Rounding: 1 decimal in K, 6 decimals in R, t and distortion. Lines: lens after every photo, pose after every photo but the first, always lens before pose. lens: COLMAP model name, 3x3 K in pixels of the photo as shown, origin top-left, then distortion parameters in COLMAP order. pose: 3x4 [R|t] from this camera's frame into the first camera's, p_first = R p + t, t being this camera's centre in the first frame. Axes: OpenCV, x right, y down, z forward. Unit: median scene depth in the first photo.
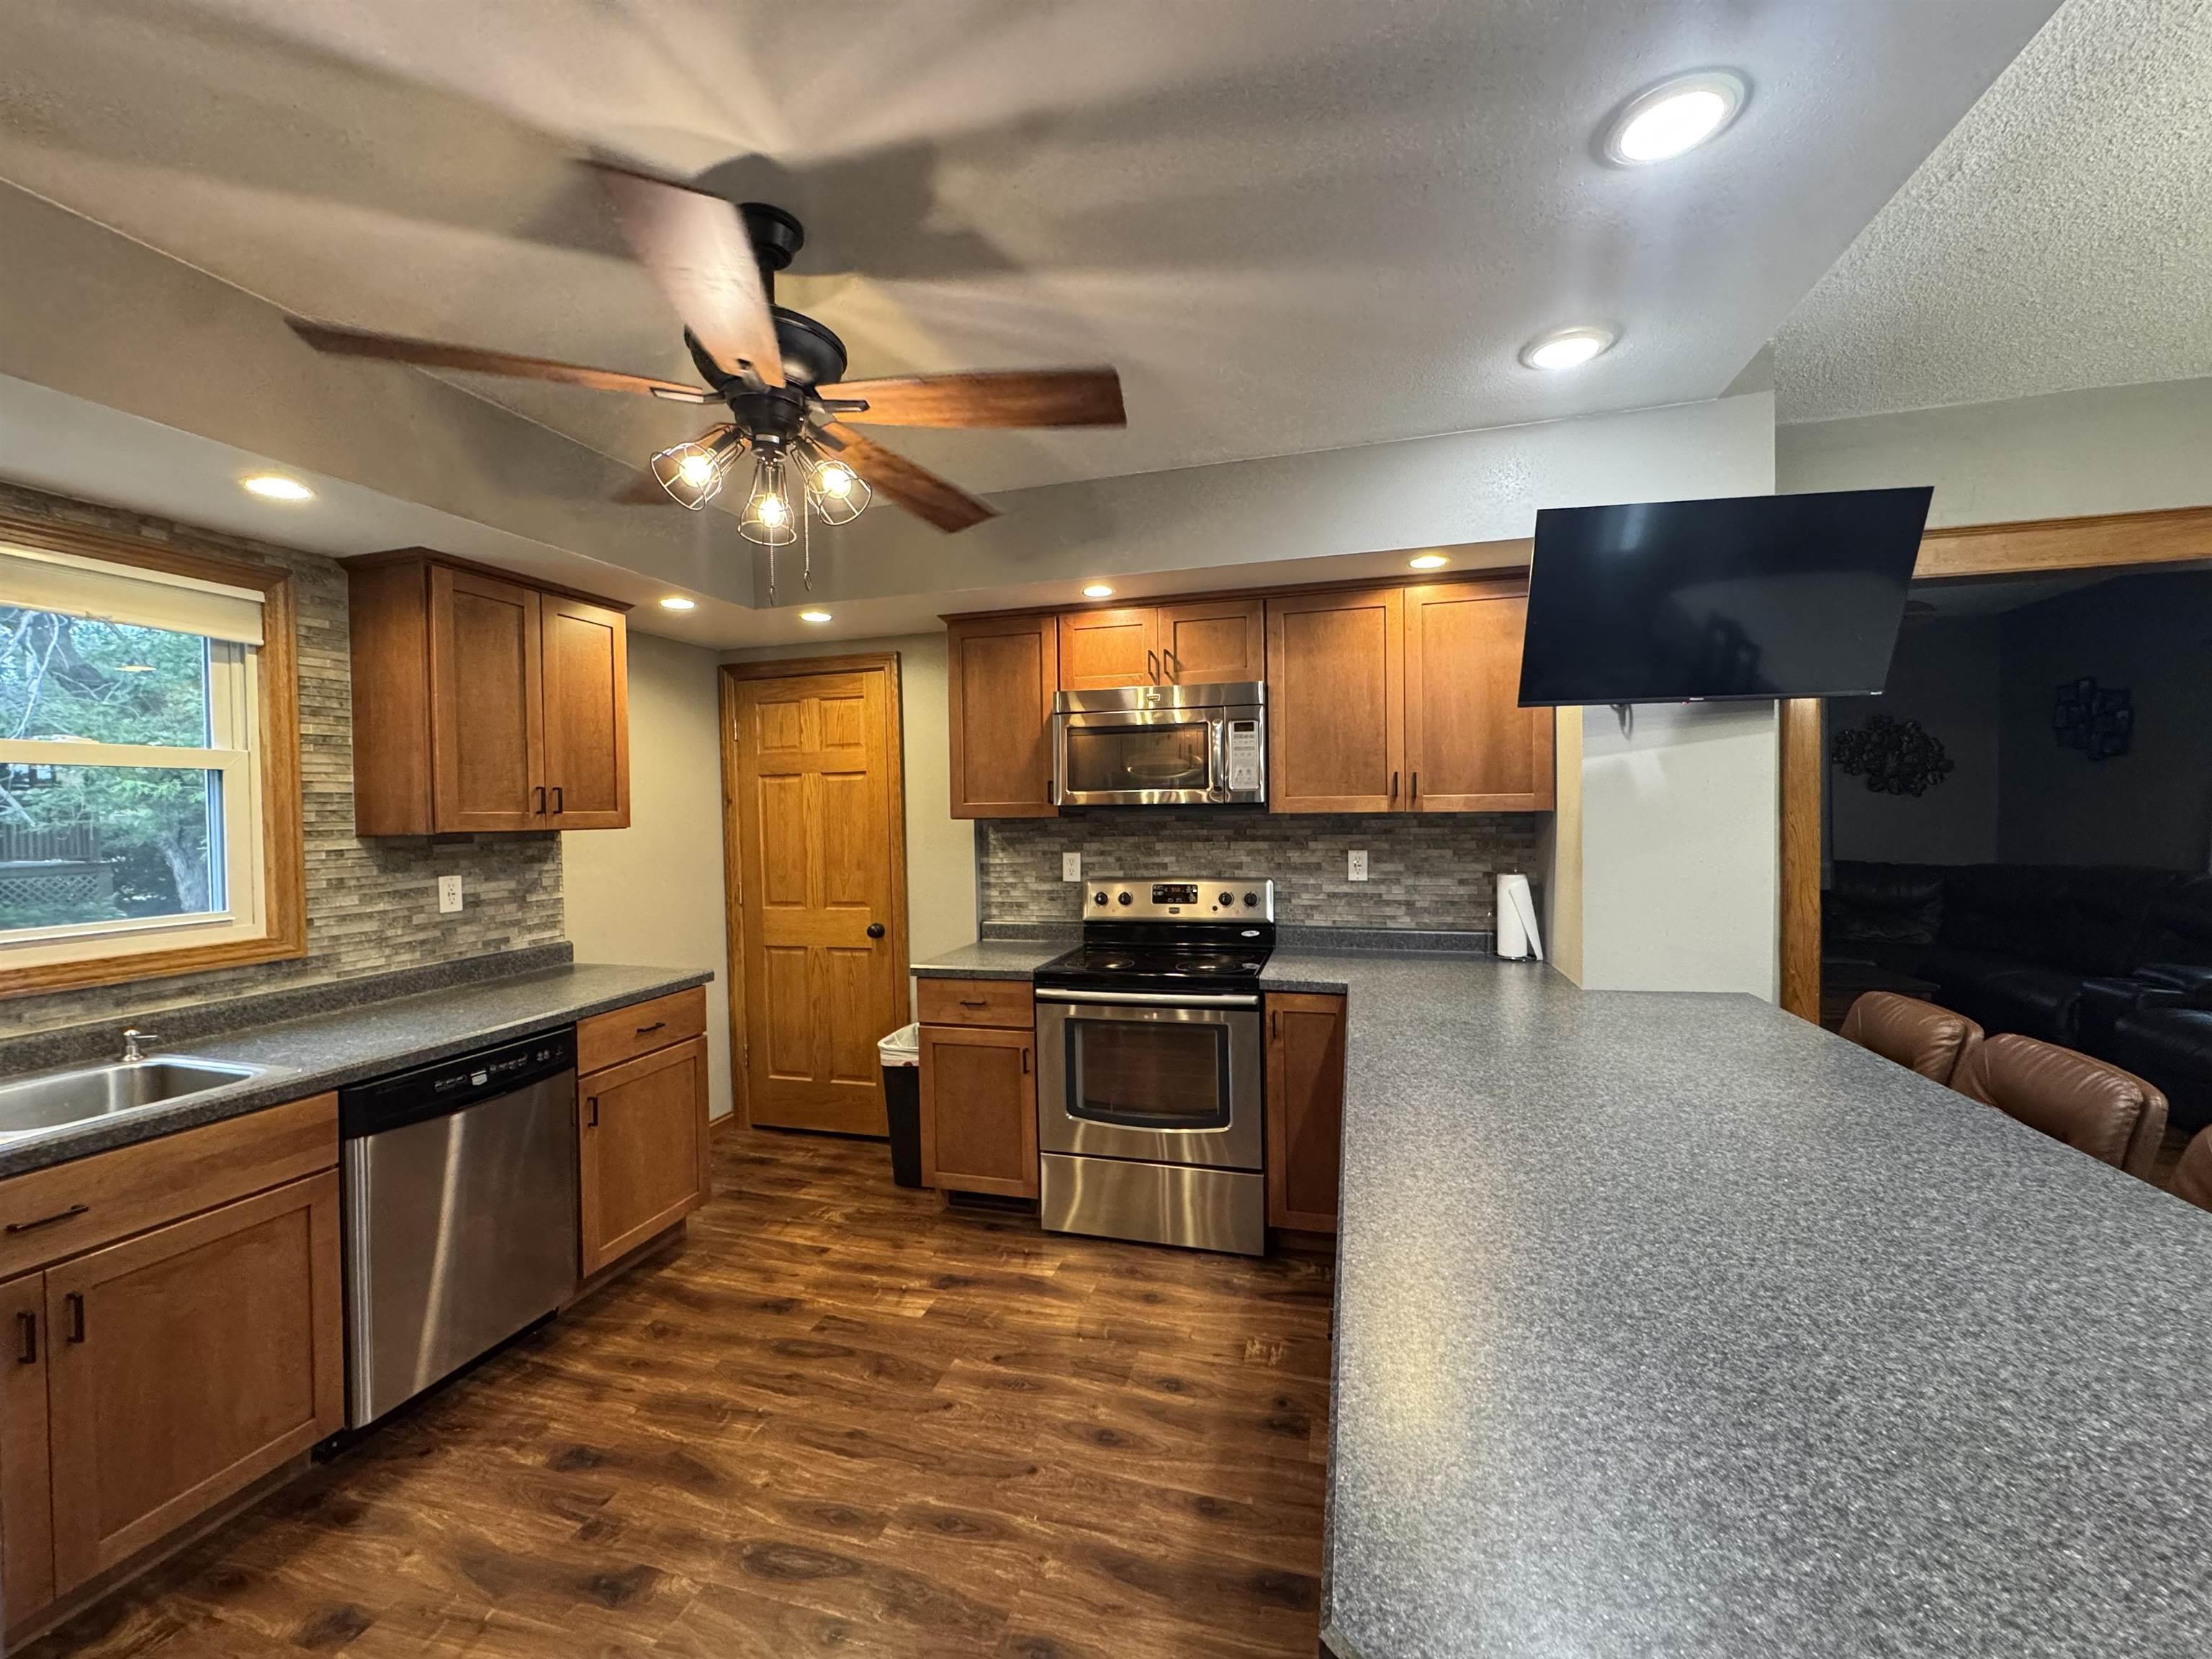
lens RADIAL K [[883.5, 0, 1109.5], [0, 883.5, 822.9], [0, 0, 1]] dist [-0.001123, -0.000076]
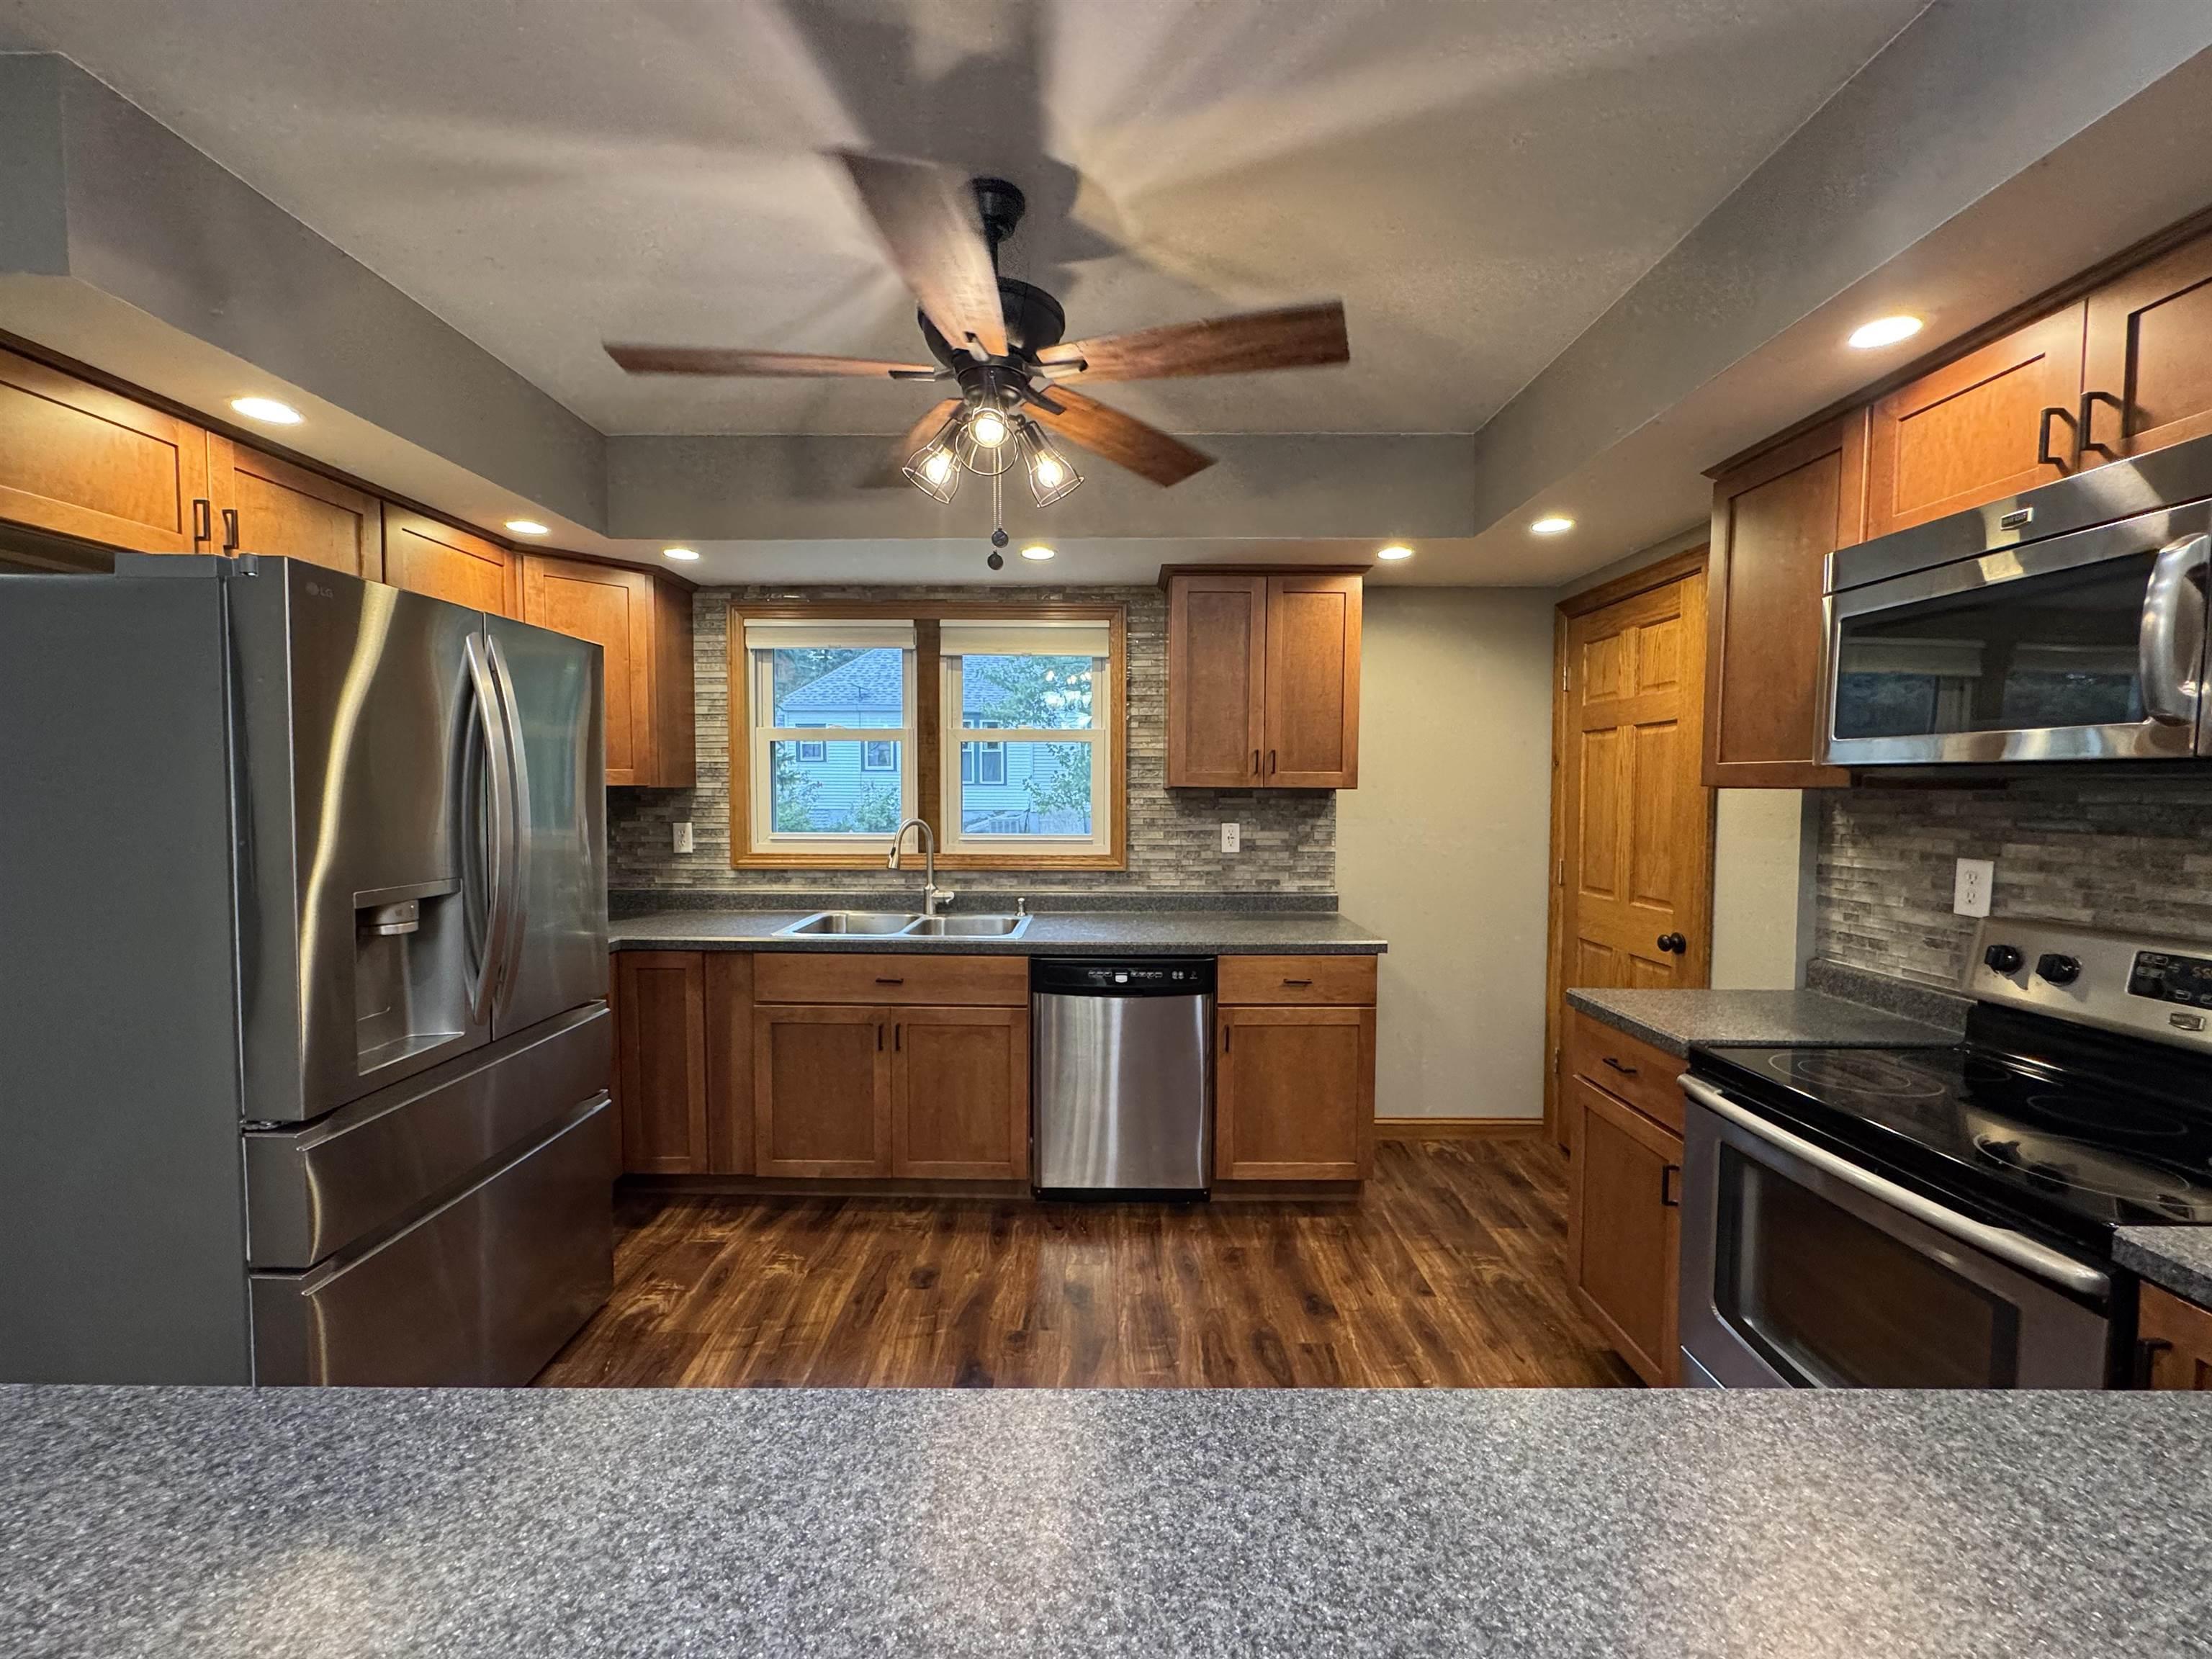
lens RADIAL K [[883.5, 0, 1103.0], [0, 883.5, 826.1], [0, 0, 1]] dist [-0.001123, -0.000076]
pose [[0.273515, 0.062683, -0.959823, 0.370579], [-0.024347, 0.998006, 0.058239, -0.003616], [0.961560, 0.007439, 0.274495, 0.460067]]
